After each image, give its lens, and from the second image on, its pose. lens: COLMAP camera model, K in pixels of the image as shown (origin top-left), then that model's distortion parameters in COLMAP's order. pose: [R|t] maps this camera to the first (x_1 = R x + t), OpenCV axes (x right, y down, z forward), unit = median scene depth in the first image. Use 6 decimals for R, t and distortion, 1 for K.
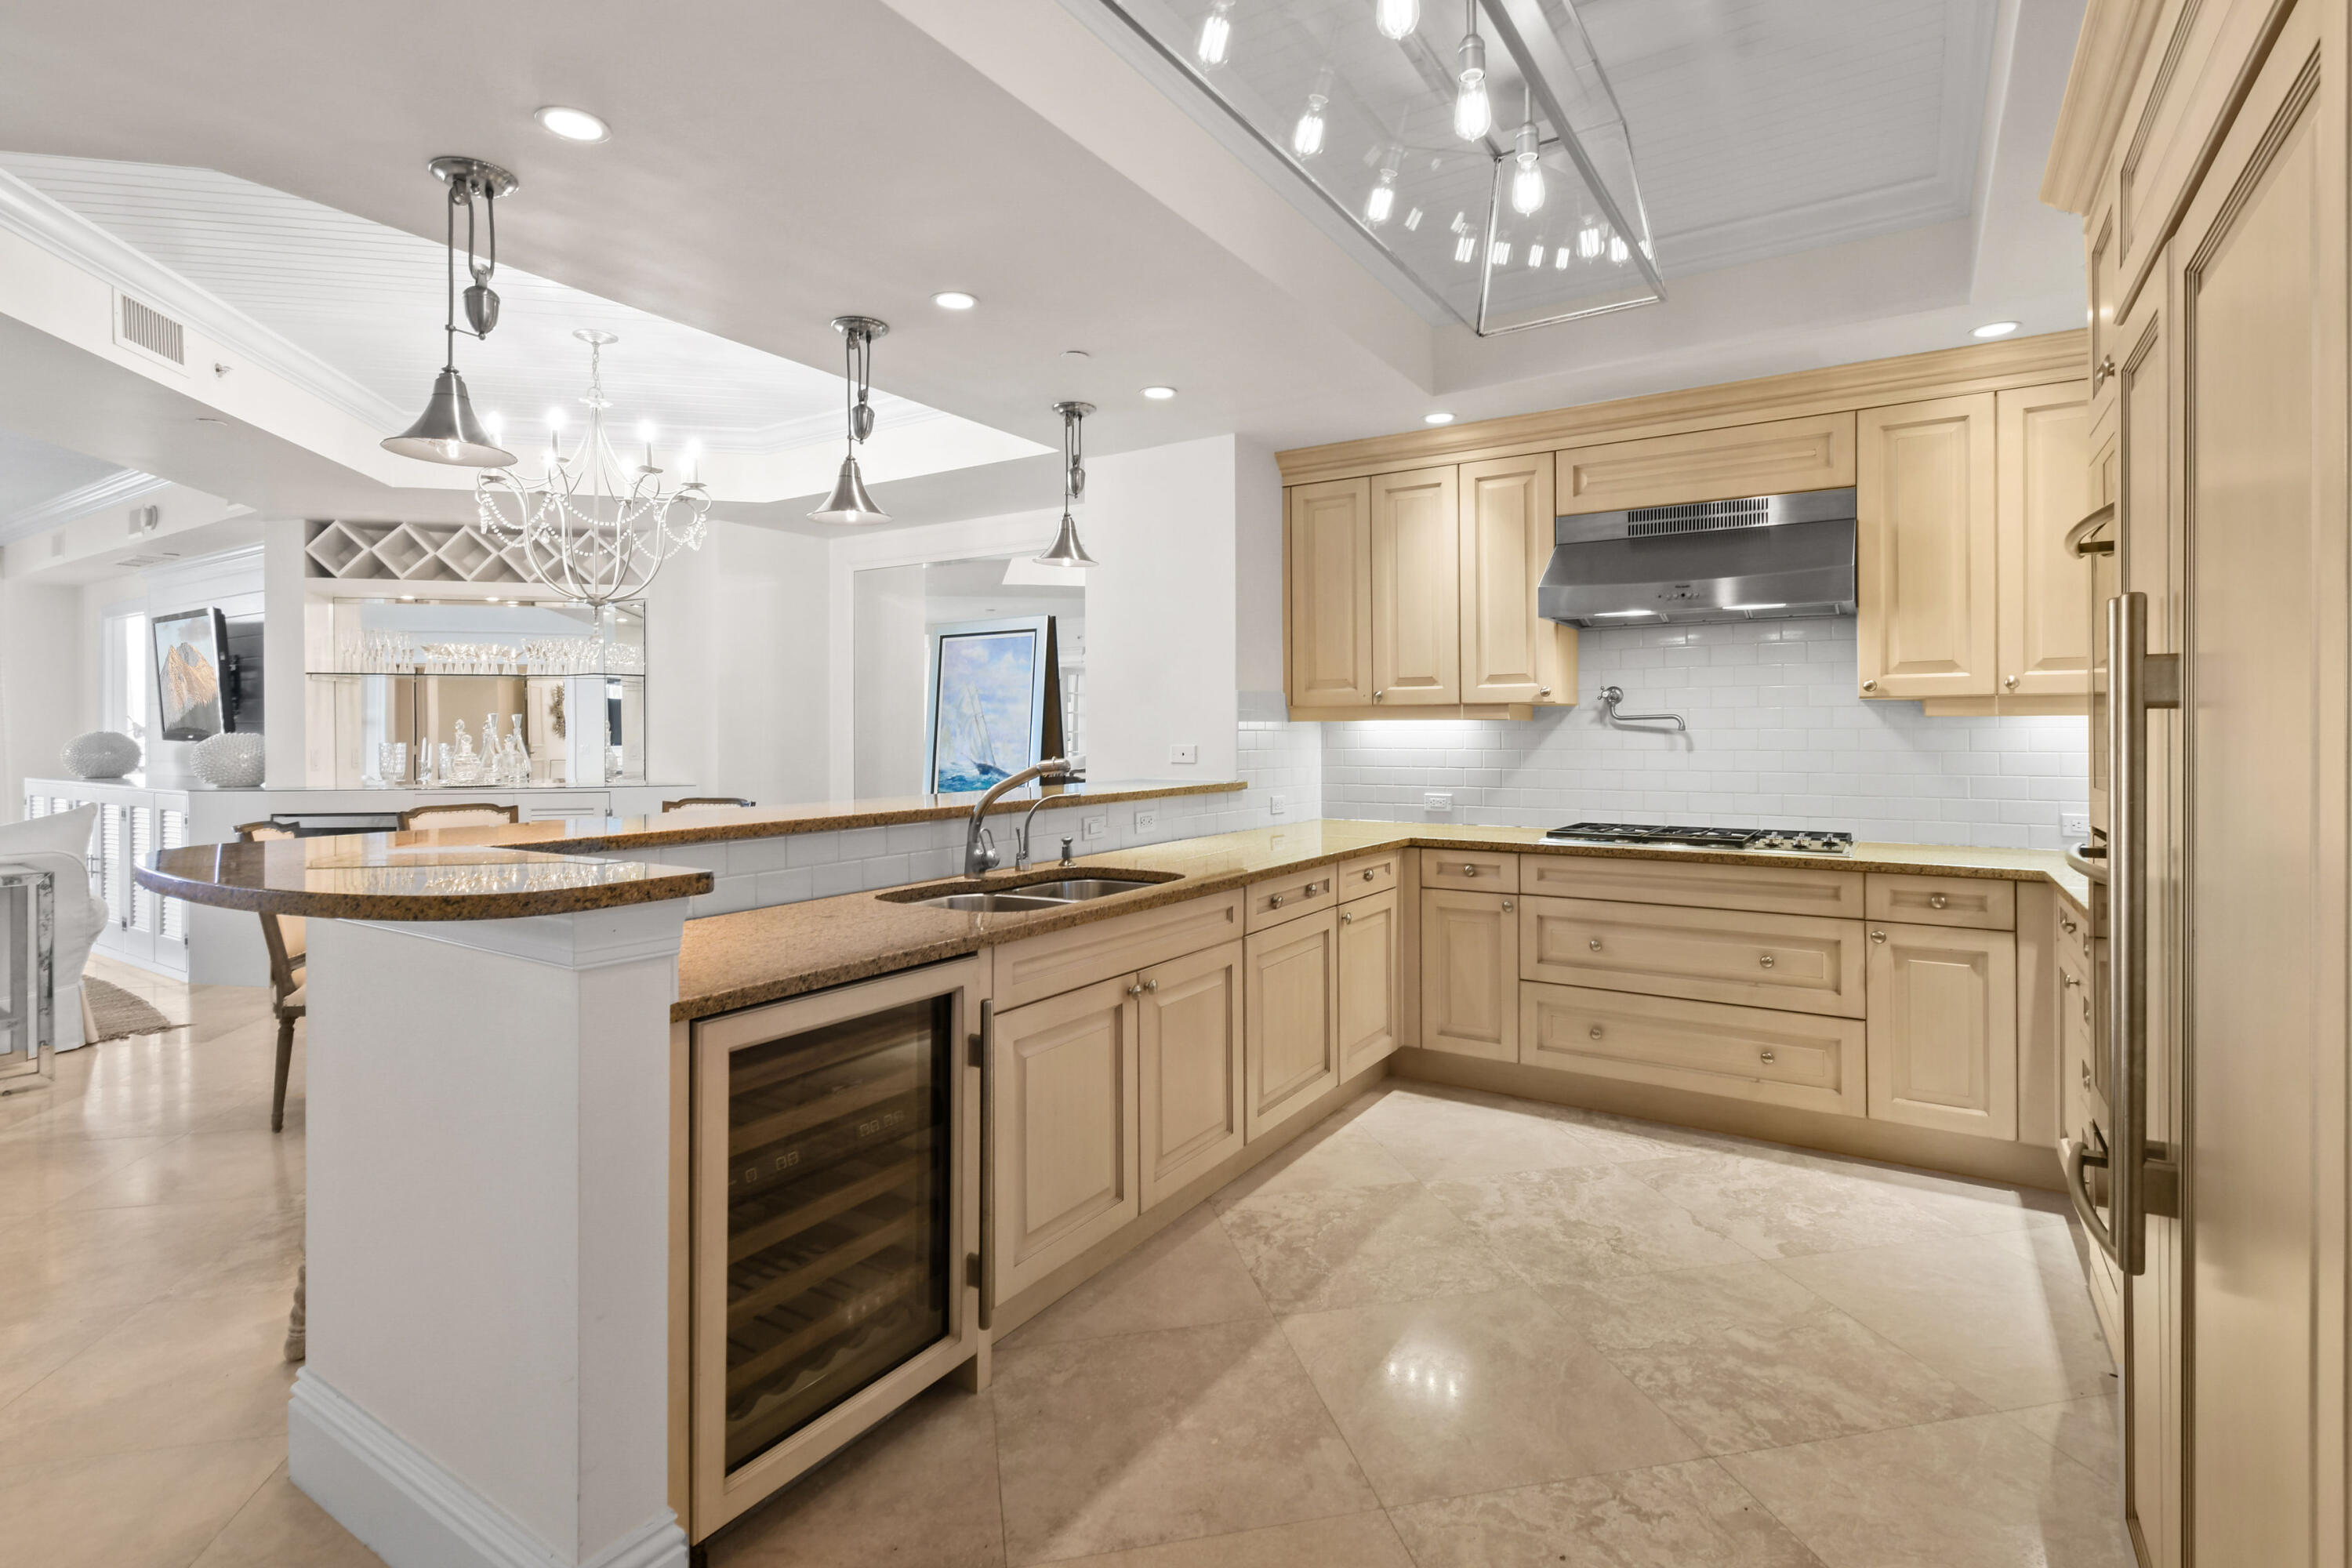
lens RADIAL K [[1120.4, 0, 1168.0], [0, 1120.4, 760.6], [0, 0, 1]] dist [0.022562, 0.000768]
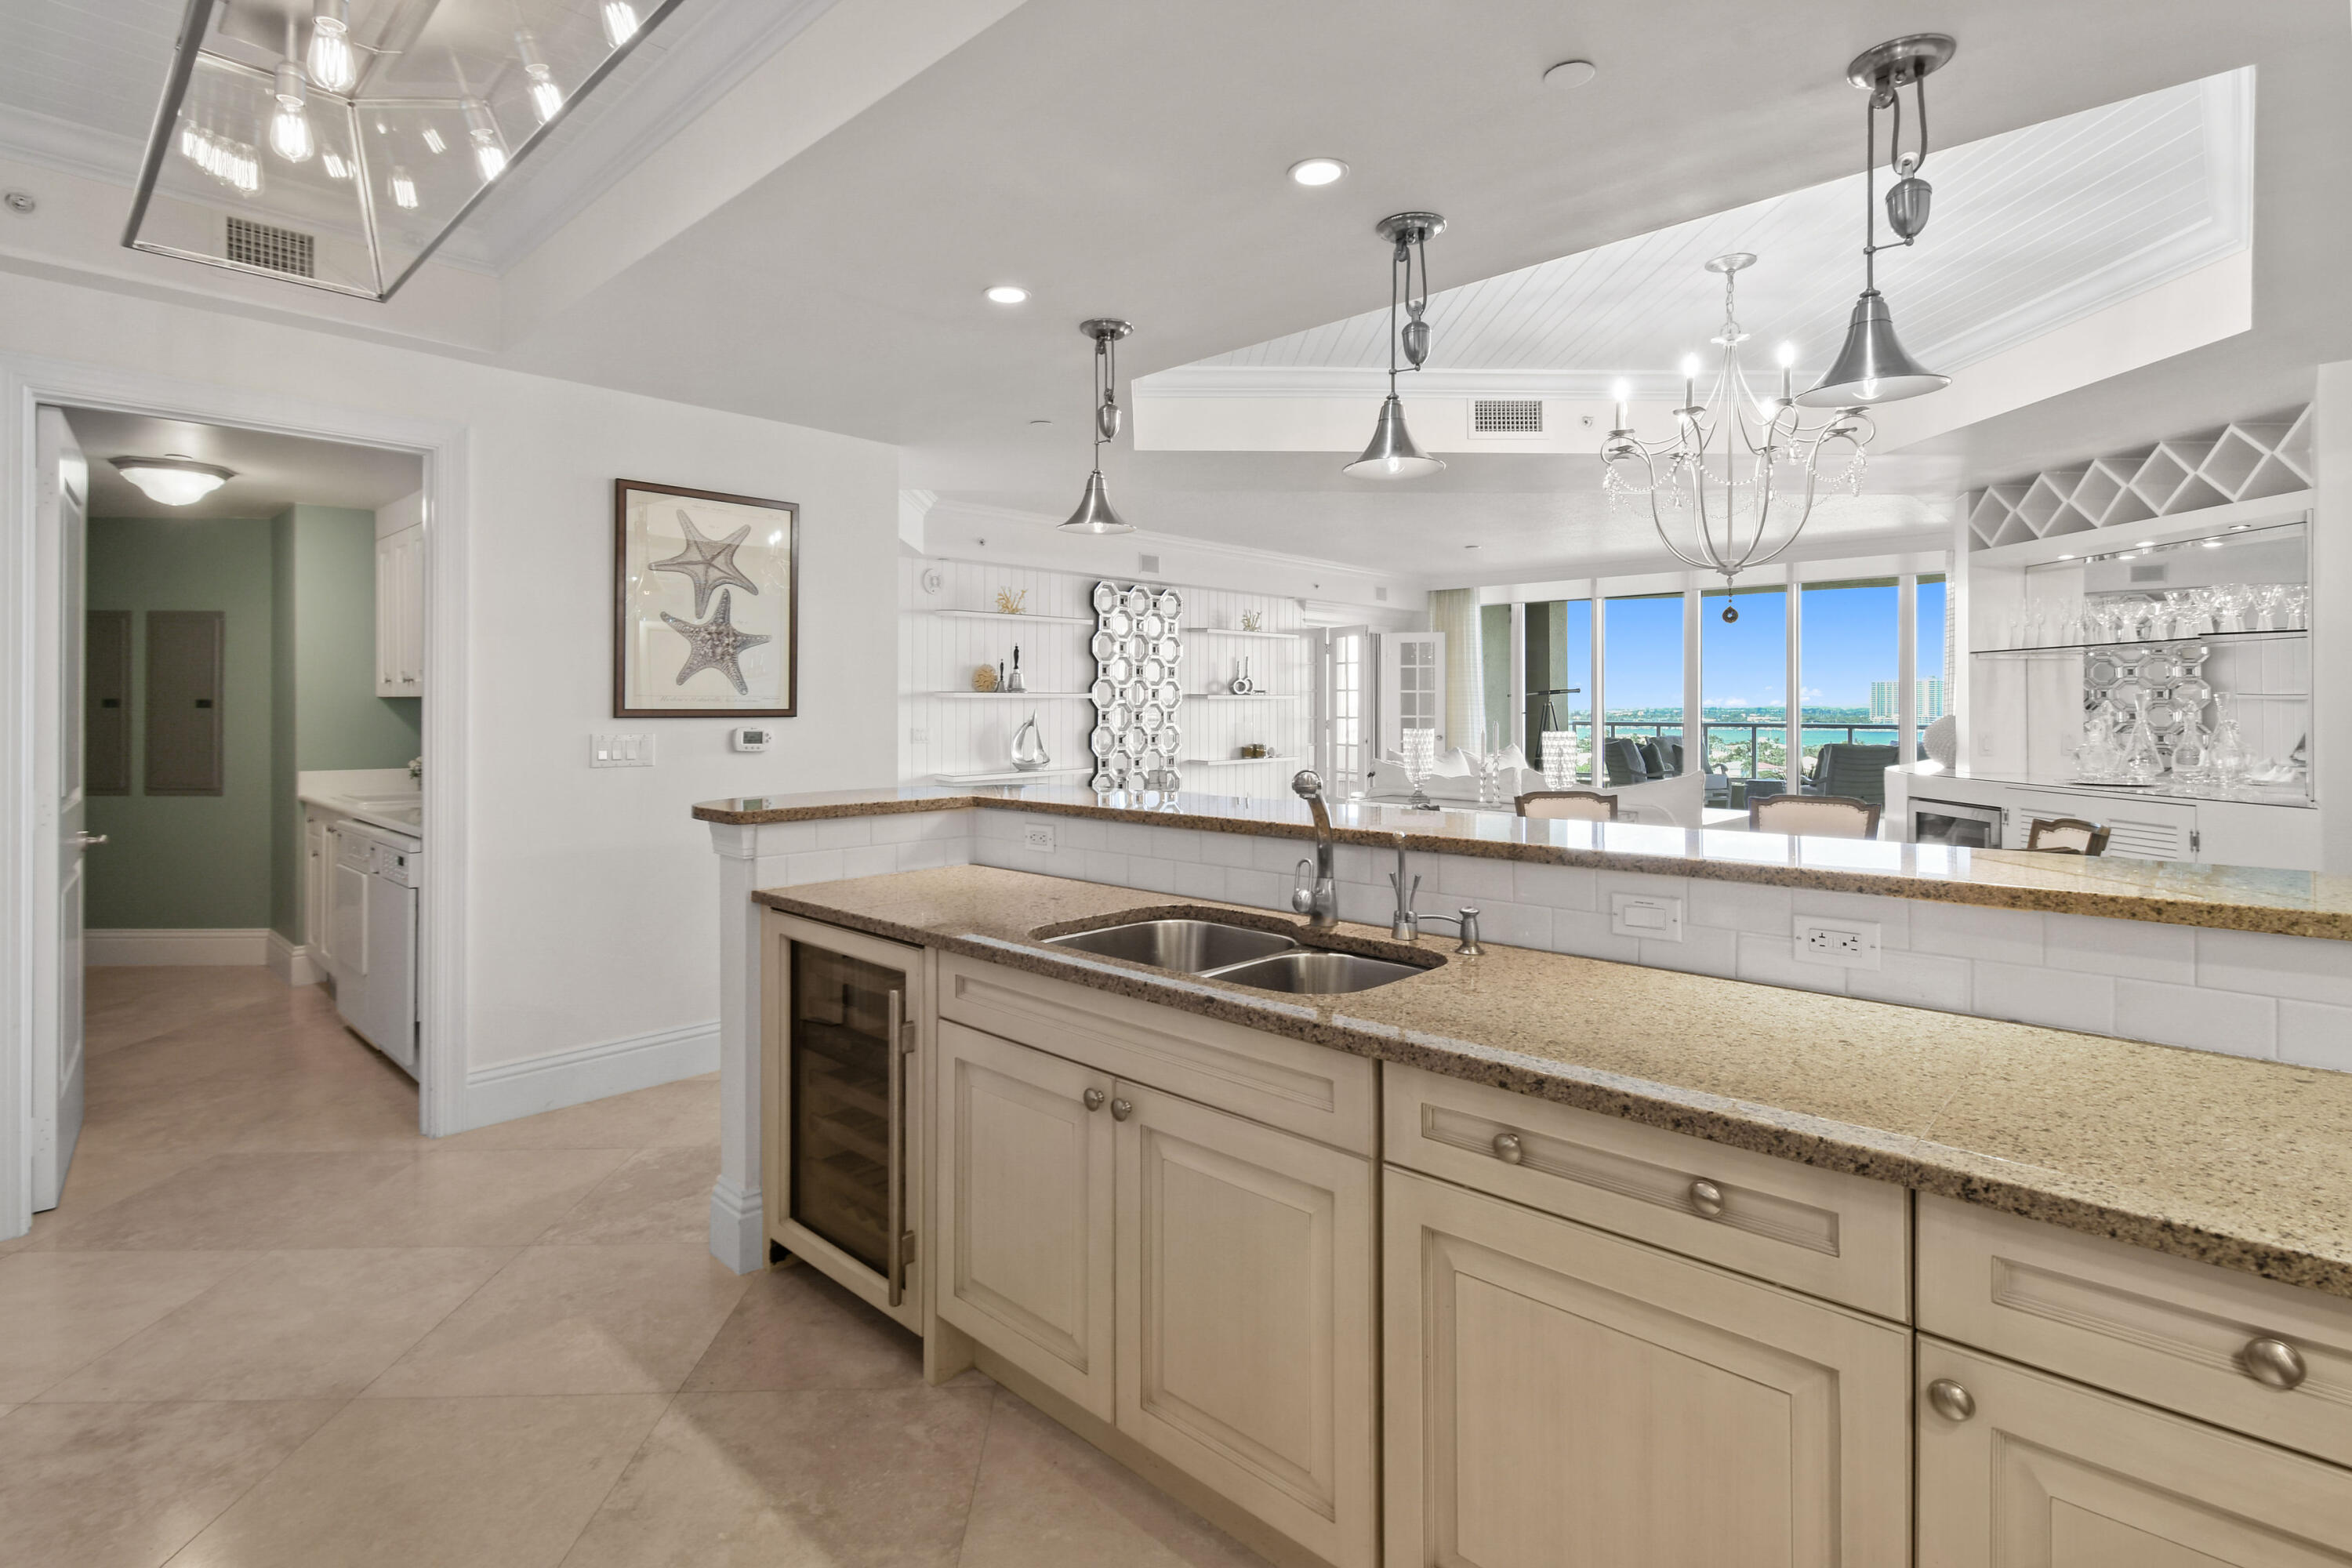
lens RADIAL K [[1120.4, 0, 1154.5], [0, 1120.4, 699.3], [0, 0, 1]] dist [0.022562, 0.000768]
pose [[-0.188049, 0.004697, -0.982148, 0.642706], [-0.003955, 0.999977, 0.005540, -0.054577], [0.982152, 0.004926, -0.188026, 1.116237]]
